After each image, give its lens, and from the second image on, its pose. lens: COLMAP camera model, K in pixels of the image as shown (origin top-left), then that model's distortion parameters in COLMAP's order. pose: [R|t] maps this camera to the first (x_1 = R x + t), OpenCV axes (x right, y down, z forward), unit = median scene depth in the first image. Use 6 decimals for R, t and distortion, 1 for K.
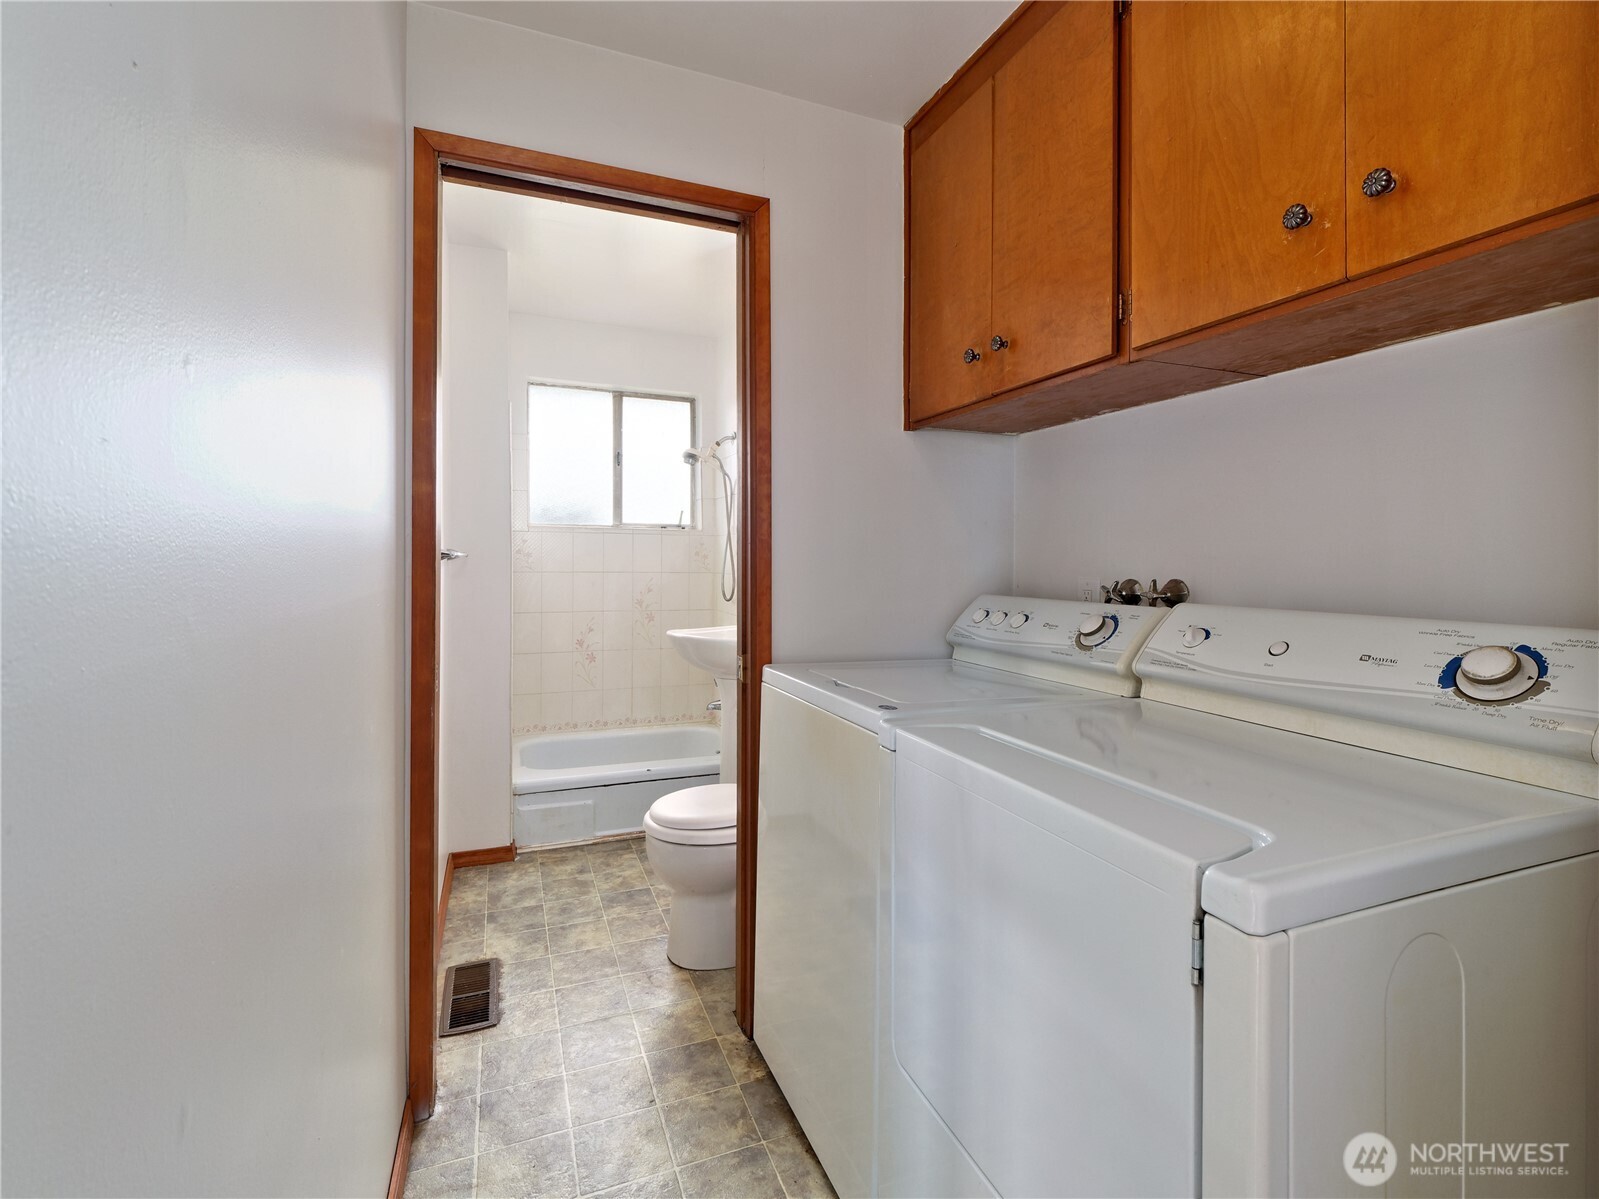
lens RADIAL K [[747.2, 0, 799.5], [0, 747.2, 599.5], [0, 0, 1]] dist [0.000168, -0.000499]
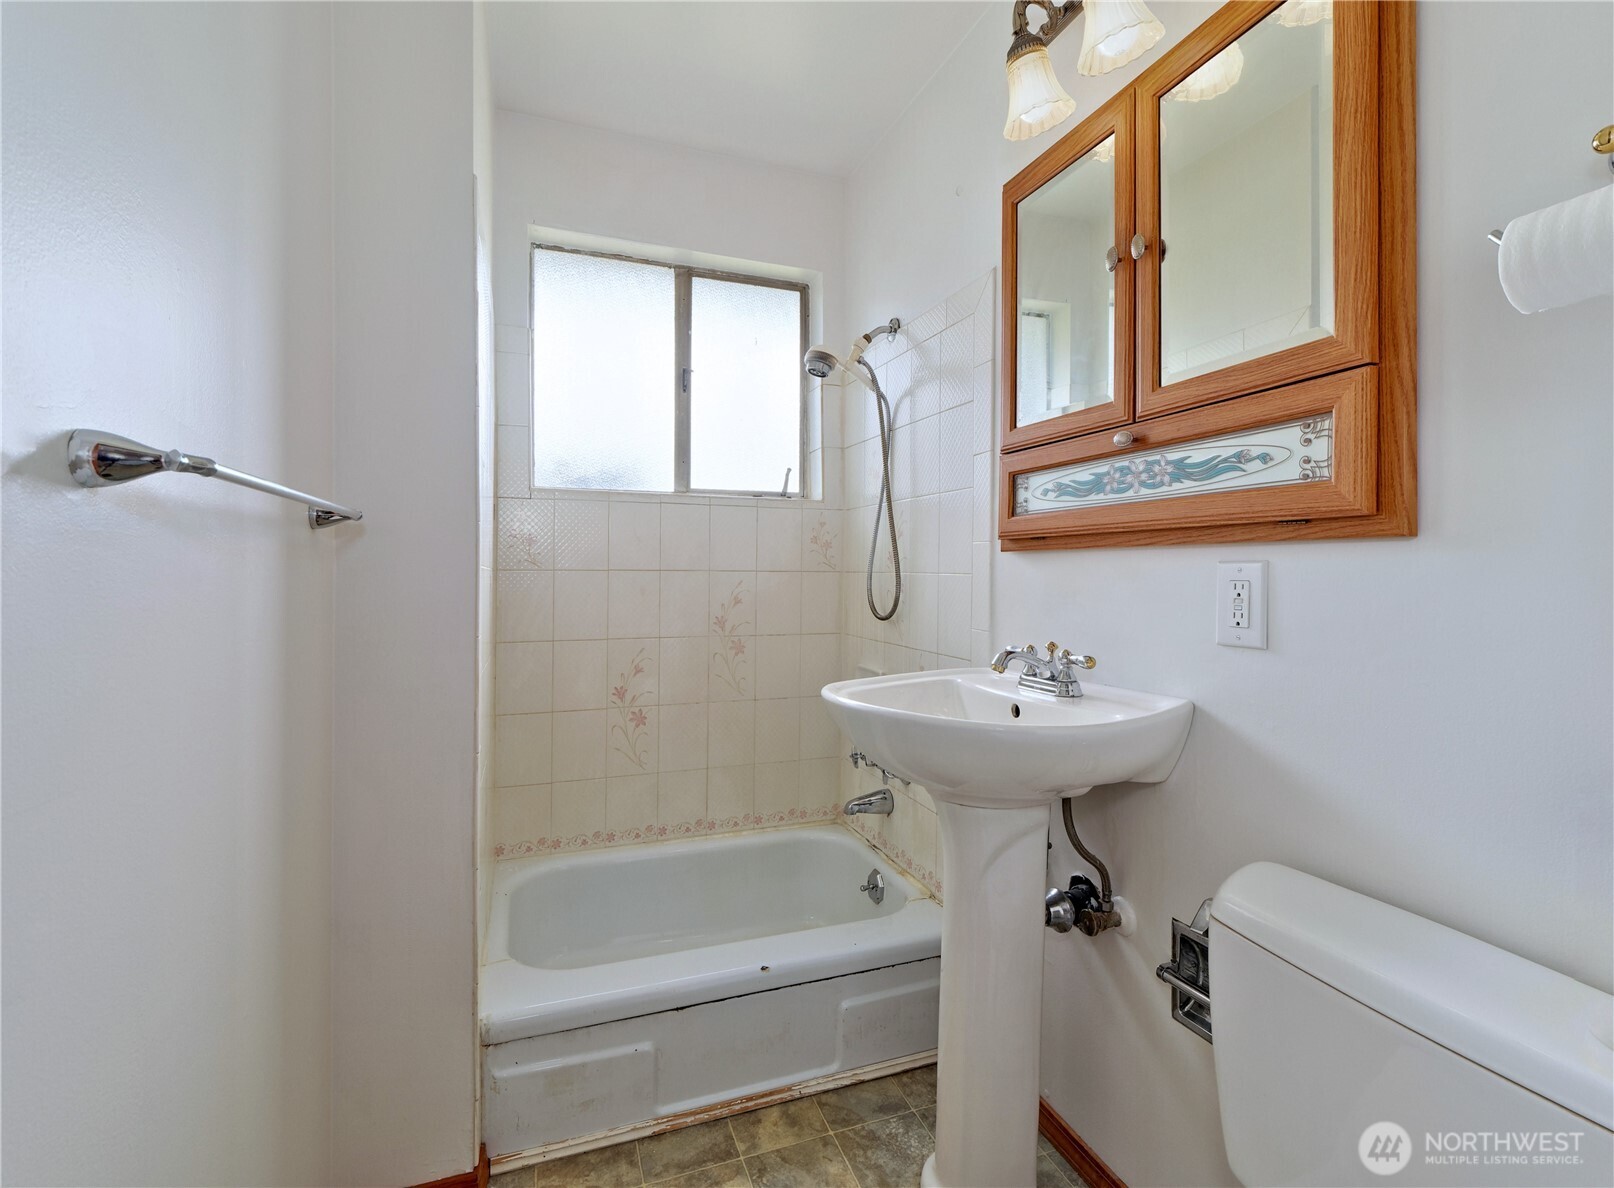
lens RADIAL K [[740.3, 0, 808.2], [0, 740.3, 582.6], [0, 0, 1]] dist [0.001057, -0.000158]
pose [[0.999826, -0.007460, -0.017089, -0.135186], [0.006803, 0.999248, -0.038171, -0.004372], [0.017361, 0.038048, 0.999125, 0.419554]]
